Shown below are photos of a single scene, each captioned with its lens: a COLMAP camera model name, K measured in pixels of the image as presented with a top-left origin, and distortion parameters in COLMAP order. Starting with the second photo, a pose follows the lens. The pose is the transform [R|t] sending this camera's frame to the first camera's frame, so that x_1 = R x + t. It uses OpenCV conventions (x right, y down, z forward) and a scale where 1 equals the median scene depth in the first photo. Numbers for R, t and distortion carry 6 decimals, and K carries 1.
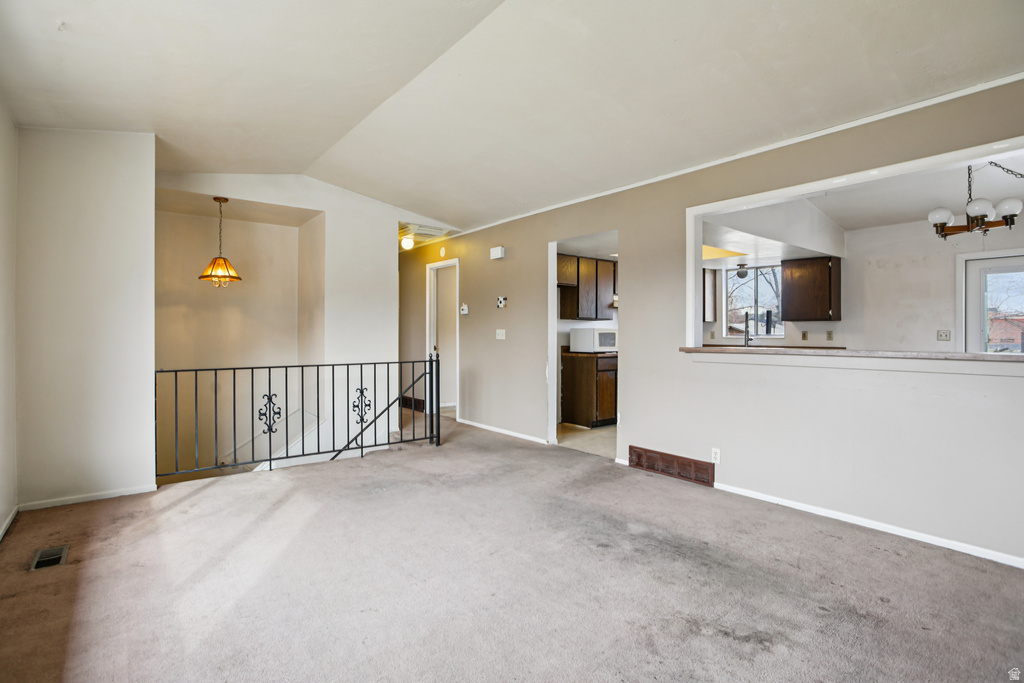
lens RADIAL K [[510.6, 0, 512.0], [0, 510.6, 341.5], [0, 0, 1]] dist [-0.026189, 0.000666]
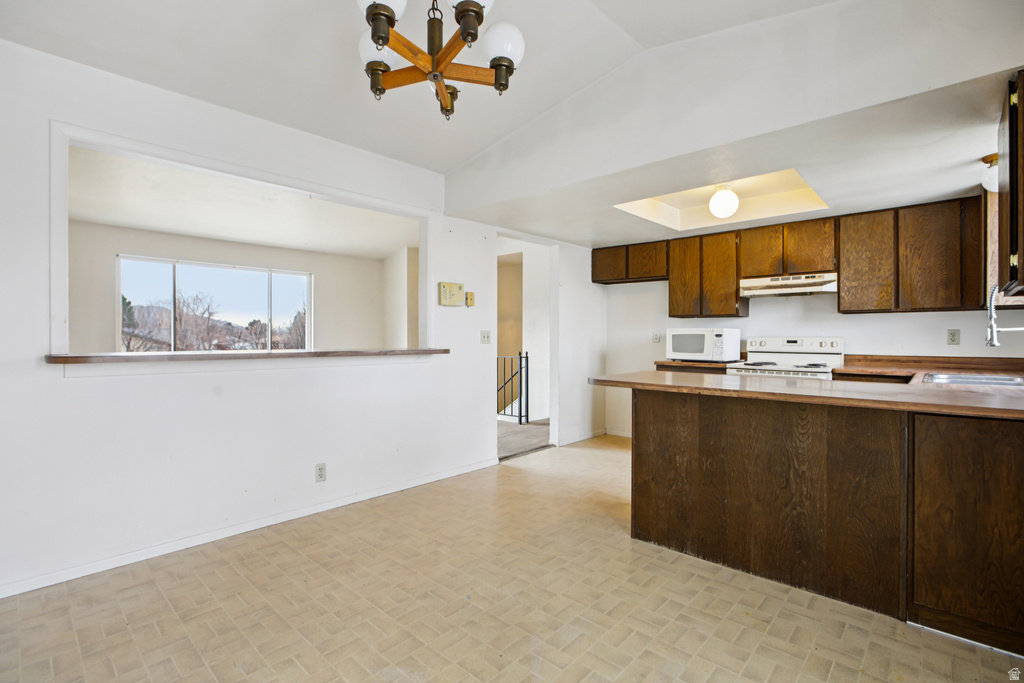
lens RADIAL K [[478.3, 0, 506.9], [0, 478.3, 338.3], [0, 0, 1]] dist [-0.049345, 0.018120]
pose [[0.142668, 0.000584, -0.989770, 1.241686], [-0.016794, 0.999857, -0.001831, -0.007688], [0.989628, 0.016883, 0.142657, 0.956736]]
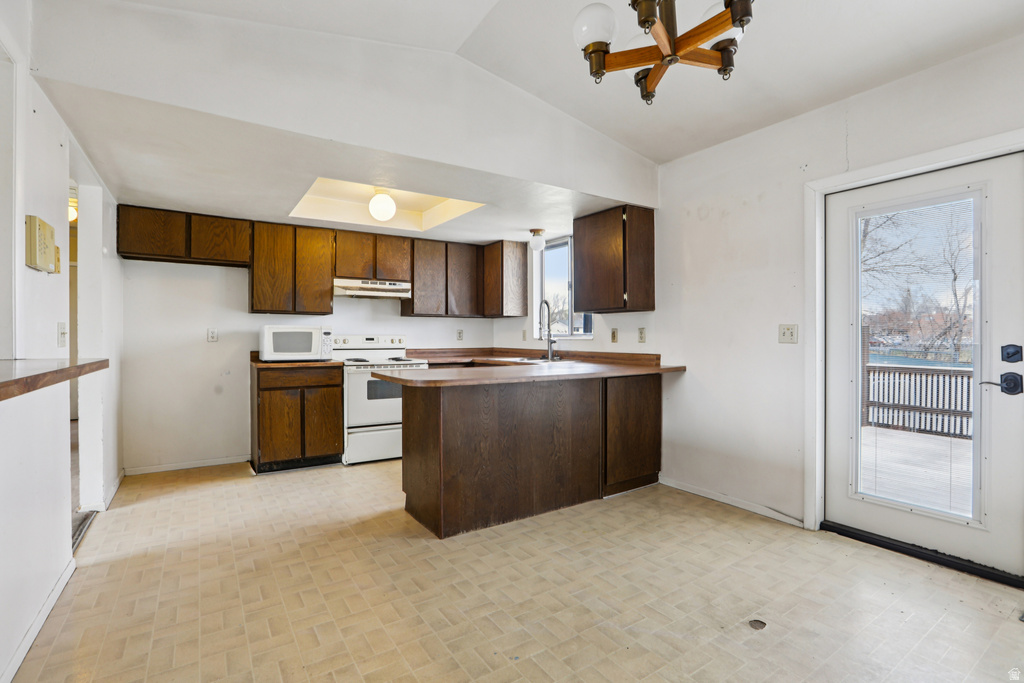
lens RADIAL K [[482.9, 0, 508.0], [0, 482.9, 335.6], [0, 0, 1]] dist [-0.048427, 0.000047]
pose [[0.995502, -0.002235, -0.094713, 0.789044], [0.000737, 0.999874, -0.015856, -0.002695], [0.094737, 0.015715, 0.995378, 0.597047]]
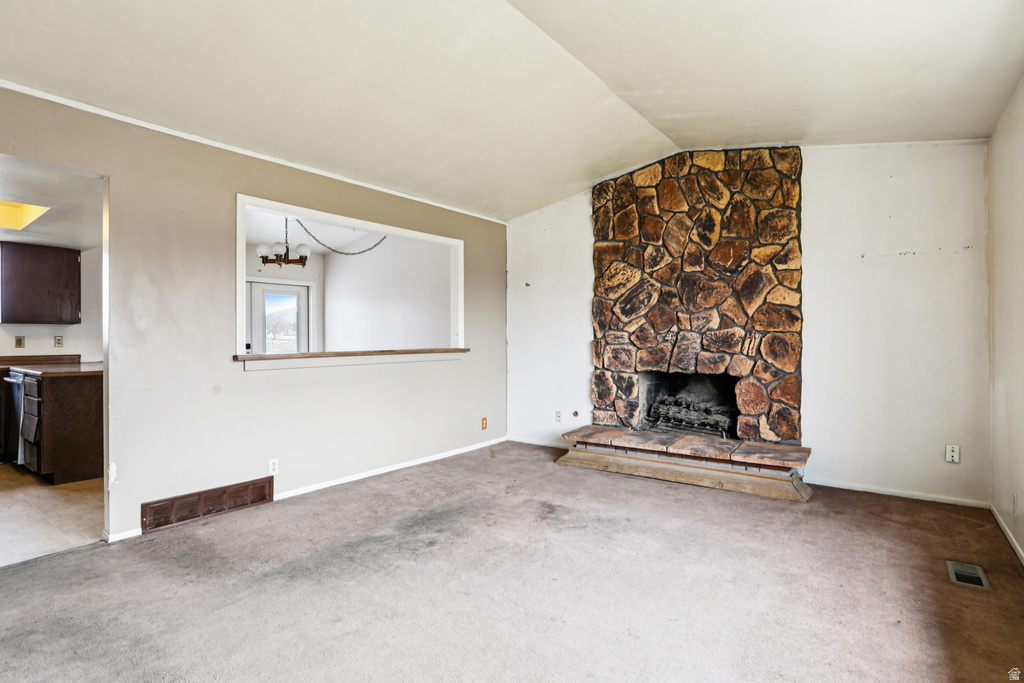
lens RADIAL K [[495.9, 0, 515.6], [0, 495.9, 338.5], [0, 0, 1]] dist [-0.022177, 0.000463]
pose [[-0.245207, -0.003279, 0.969465, -0.537707], [0.017968, 0.999807, 0.007926, -0.014118], [-0.969304, 0.019363, -0.245101, 0.687819]]
